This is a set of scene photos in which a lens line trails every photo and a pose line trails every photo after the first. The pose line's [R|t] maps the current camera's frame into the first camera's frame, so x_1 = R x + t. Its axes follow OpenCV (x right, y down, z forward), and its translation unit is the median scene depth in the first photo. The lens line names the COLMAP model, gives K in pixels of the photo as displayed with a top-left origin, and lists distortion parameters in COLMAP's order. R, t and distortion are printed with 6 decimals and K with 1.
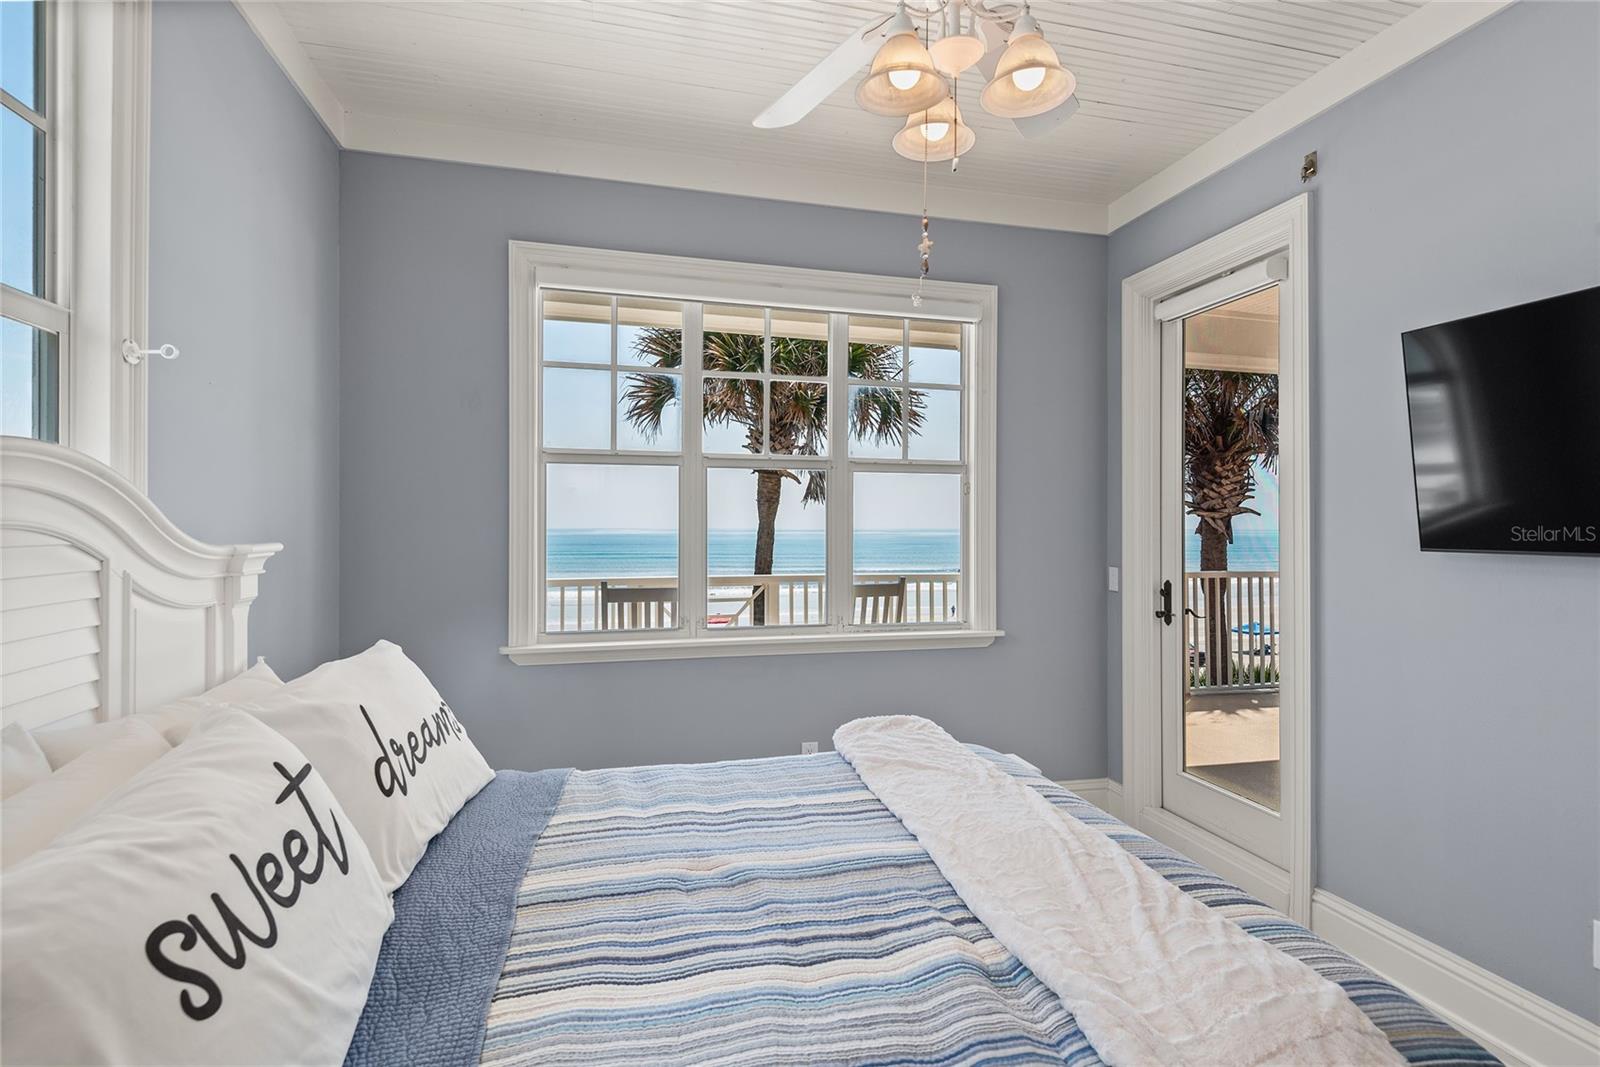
lens RADIAL K [[769.6, 0, 813.2], [0, 769.6, 523.3], [0, 0, 1]] dist [0.017149, -0.015424]
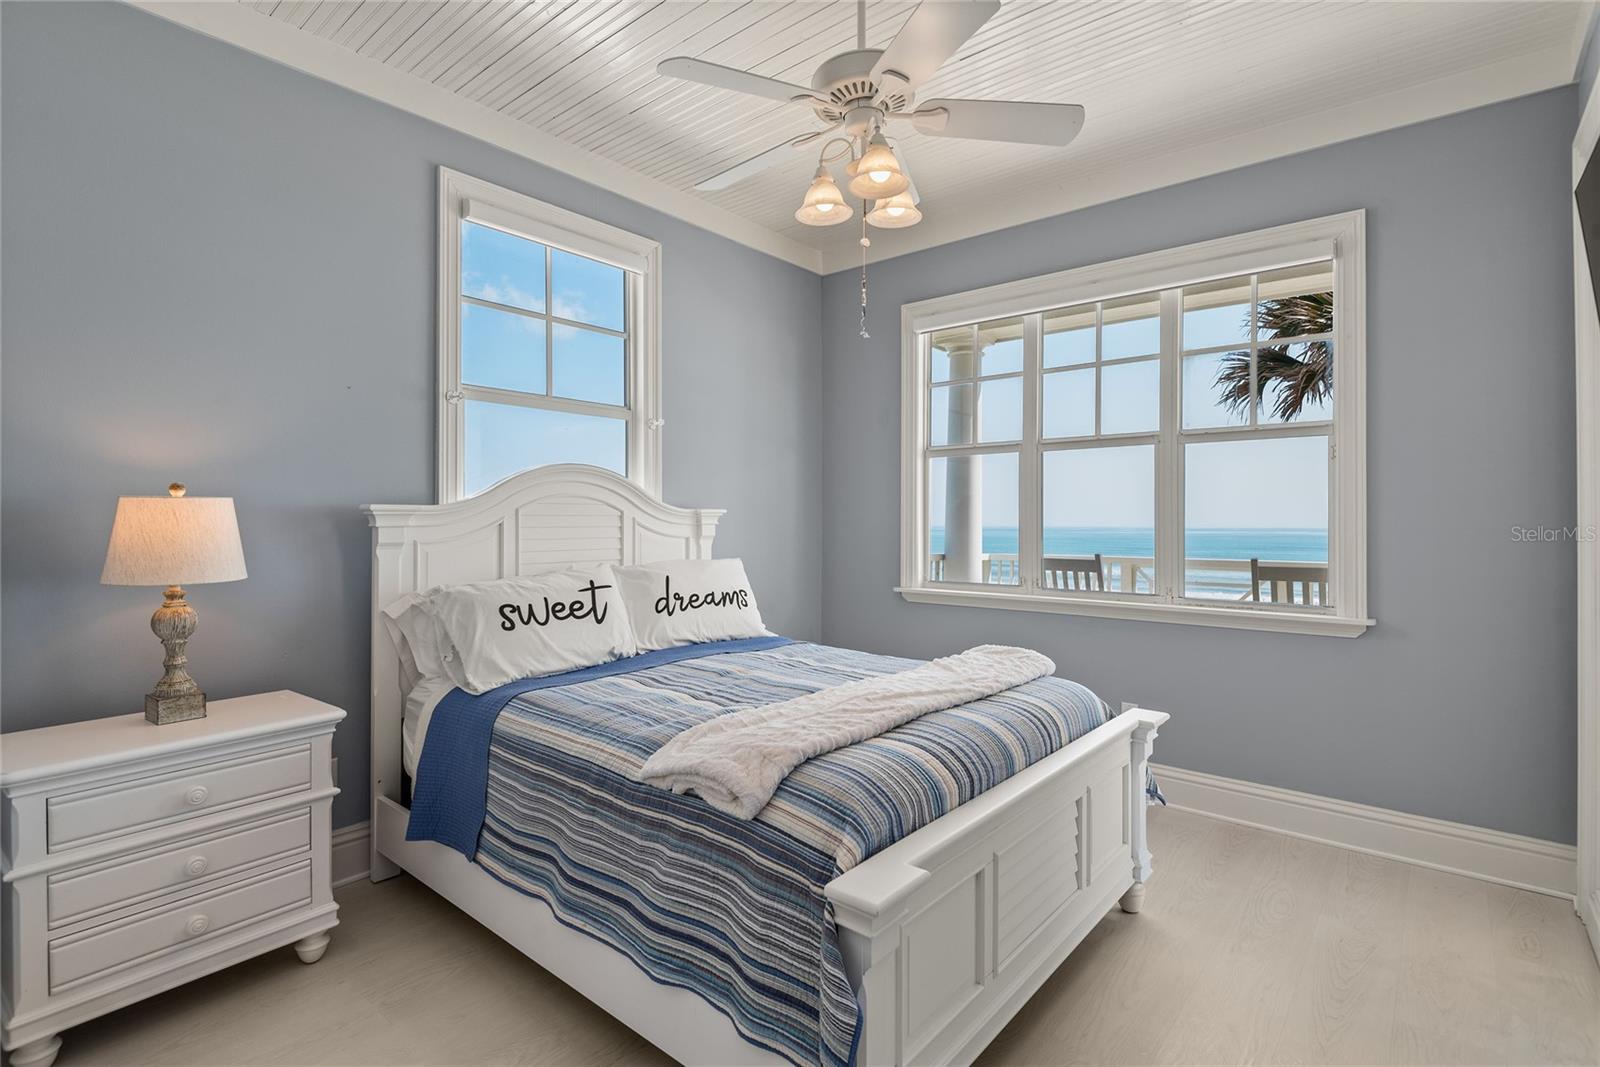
lens RADIAL K [[769.6, 0, 813.2], [0, 769.6, 523.3], [0, 0, 1]] dist [0.017149, -0.015424]
pose [[0.581689, 0.000306, -0.813412, 0.716794], [0.001839, 0.999997, 0.001691, 0.040748], [0.813409, -0.002480, 0.581686, 0.027478]]
